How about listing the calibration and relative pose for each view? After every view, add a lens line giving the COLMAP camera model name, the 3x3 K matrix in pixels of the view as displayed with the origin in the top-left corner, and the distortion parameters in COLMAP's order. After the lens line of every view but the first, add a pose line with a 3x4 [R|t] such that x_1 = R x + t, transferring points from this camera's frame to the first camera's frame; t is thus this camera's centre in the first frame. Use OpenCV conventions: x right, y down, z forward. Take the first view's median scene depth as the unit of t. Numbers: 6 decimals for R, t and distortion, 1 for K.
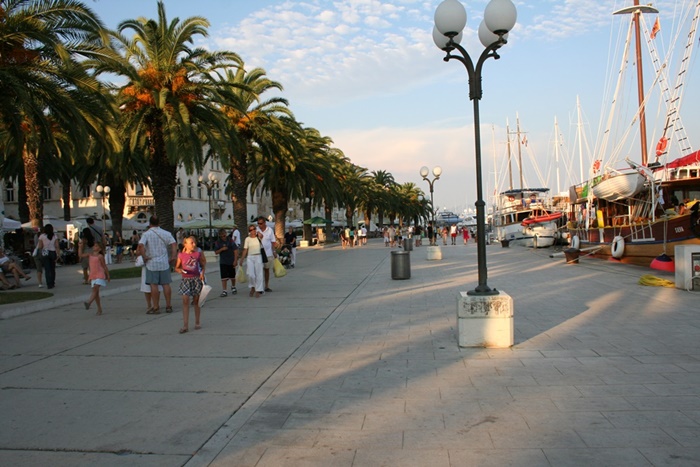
lens RADIAL K [[630.5, 0, 350.0], [0, 630.5, 233.5], [0, 0, 1]] dist [-0.003628, -0.160039]
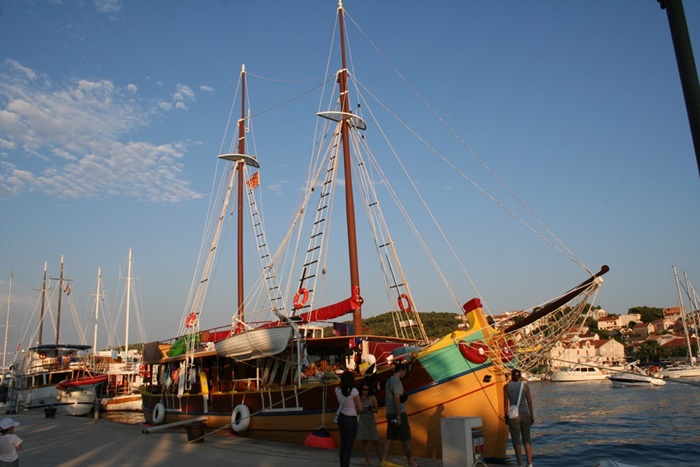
lens RADIAL K [[630.5, 0, 350.0], [0, 630.5, 233.5], [0, 0, 1]] dist [-0.003628, -0.160039]
pose [[0.720773, 0.170458, 0.671886, -0.031010], [0.006619, 0.967556, -0.252570, -0.001972], [-0.693140, 0.186493, 0.696260, 0.139430]]
